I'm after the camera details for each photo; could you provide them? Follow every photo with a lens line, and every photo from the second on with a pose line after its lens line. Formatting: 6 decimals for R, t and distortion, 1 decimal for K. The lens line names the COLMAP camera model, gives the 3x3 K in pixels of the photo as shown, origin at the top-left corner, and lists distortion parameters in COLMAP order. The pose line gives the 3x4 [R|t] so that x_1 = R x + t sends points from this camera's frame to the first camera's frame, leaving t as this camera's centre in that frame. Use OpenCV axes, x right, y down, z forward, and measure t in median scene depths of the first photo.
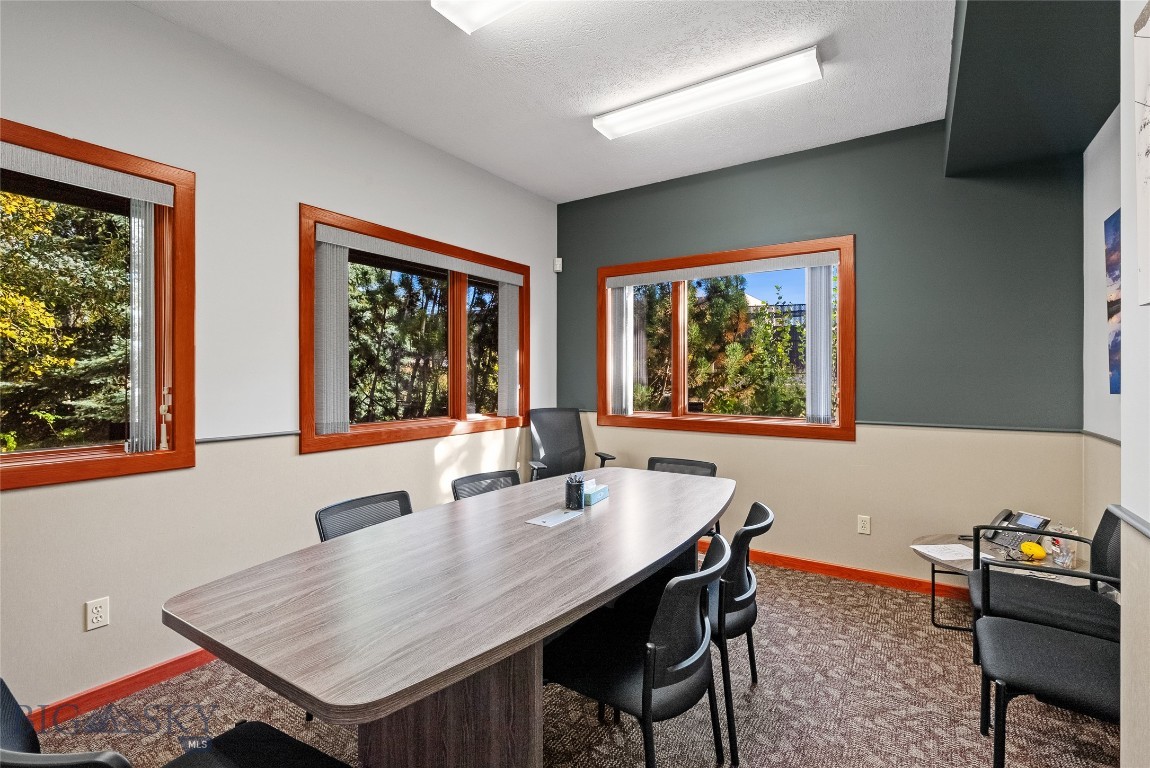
lens RADIAL K [[522.6, 0, 577.4], [0, 522.6, 380.3], [0, 0, 1]] dist [-0.000748, 0.000076]
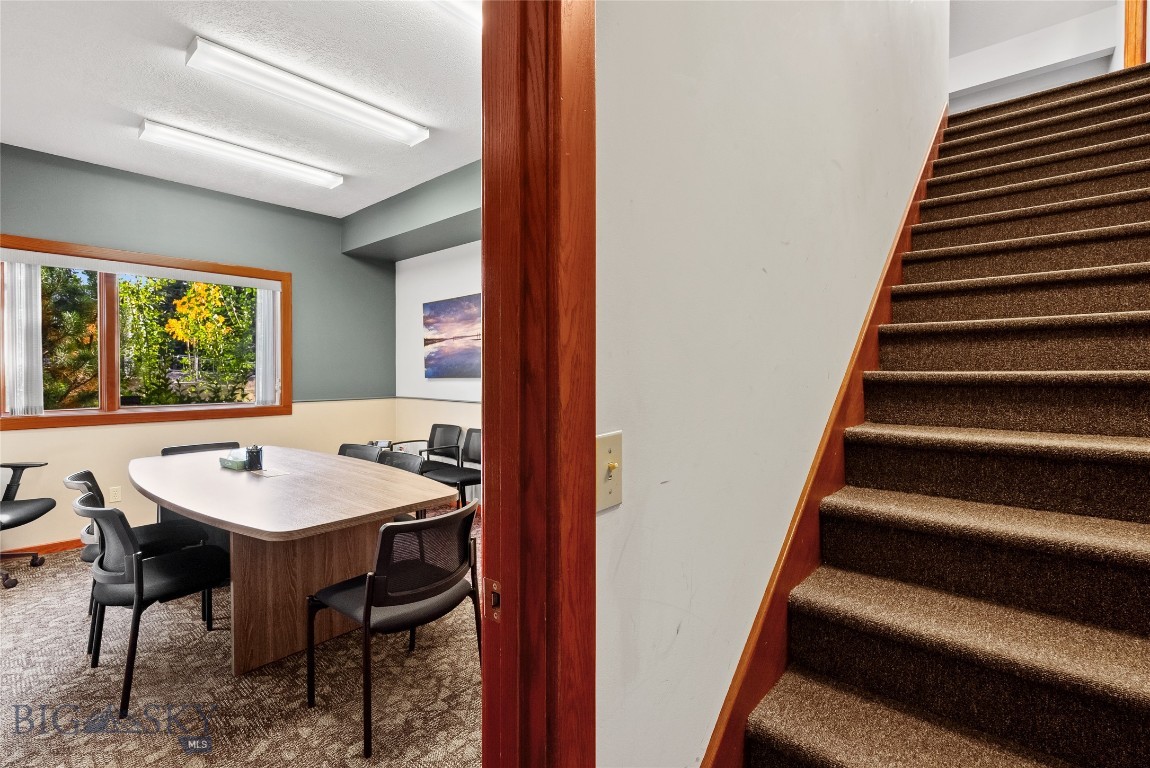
lens RADIAL K [[522.6, 0, 577.4], [0, 522.6, 378.7], [0, 0, 1]] dist [-0.000748, 0.000076]
pose [[0.153735, -0.012351, 0.988035, -0.781967], [0.009448, 0.999895, 0.011029, 0.008795], [-0.988067, 0.007639, 0.153836, -0.011173]]
